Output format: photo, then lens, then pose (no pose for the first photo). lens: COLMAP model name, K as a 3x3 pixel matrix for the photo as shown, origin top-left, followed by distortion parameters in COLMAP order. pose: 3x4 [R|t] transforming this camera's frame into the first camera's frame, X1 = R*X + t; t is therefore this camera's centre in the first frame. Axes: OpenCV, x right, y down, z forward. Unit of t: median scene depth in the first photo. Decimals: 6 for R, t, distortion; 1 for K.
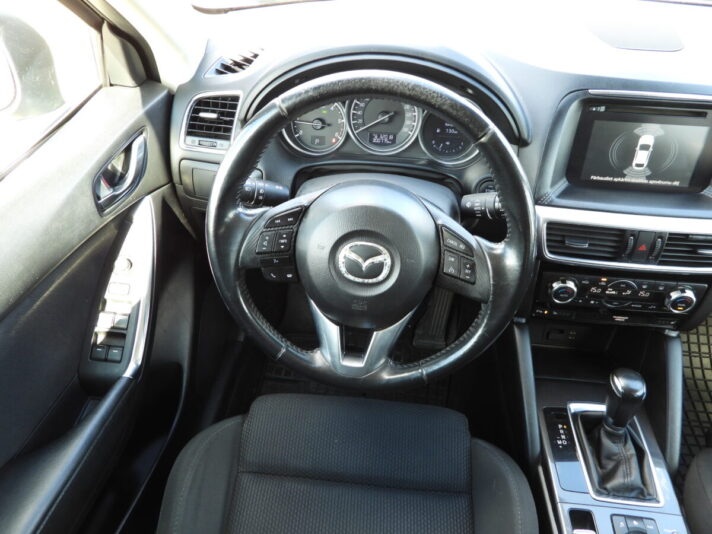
lens RADIAL K [[513.3, 0, 357.1], [0, 513.3, 267.0], [0, 0, 1]] dist [-0.014943, 0.009589]
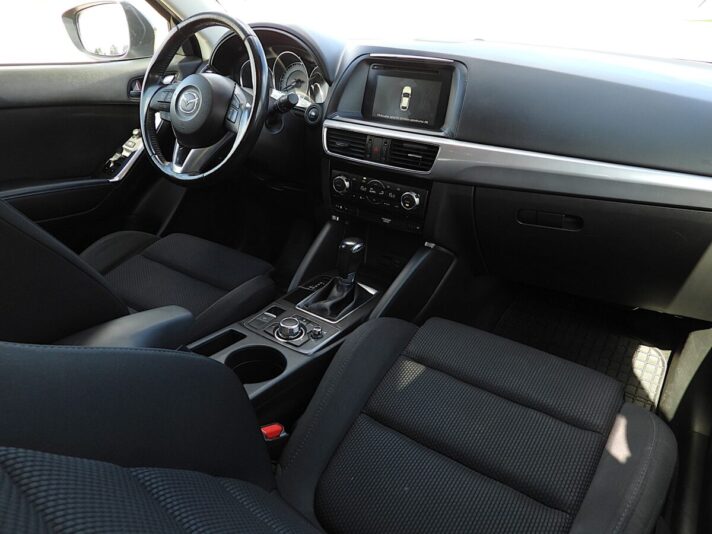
lens RADIAL K [[513.3, 0, 355.9], [0, 513.3, 267.3], [0, 0, 1]] dist [-0.014943, 0.009589]
pose [[0.875254, 0.220614, -0.430418, 1.192544], [-0.325825, 0.926628, -0.187612, 0.562130], [0.357448, 0.304449, 0.882917, -0.220812]]
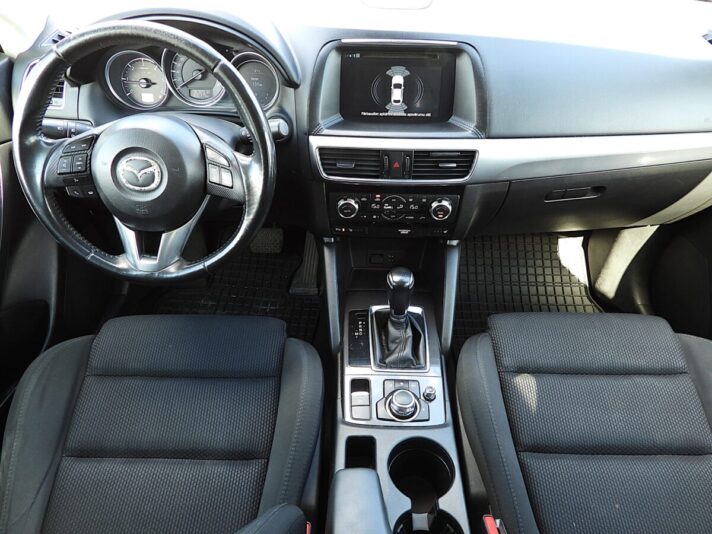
lens RADIAL K [[513.3, 0, 357.8], [0, 513.3, 267.2], [0, 0, 1]] dist [-0.014943, 0.009589]
pose [[0.995983, -0.060810, 0.065733, 0.358557], [0.060892, 0.998144, 0.000759, 0.200587], [-0.065657, 0.003247, 0.997837, -0.238768]]
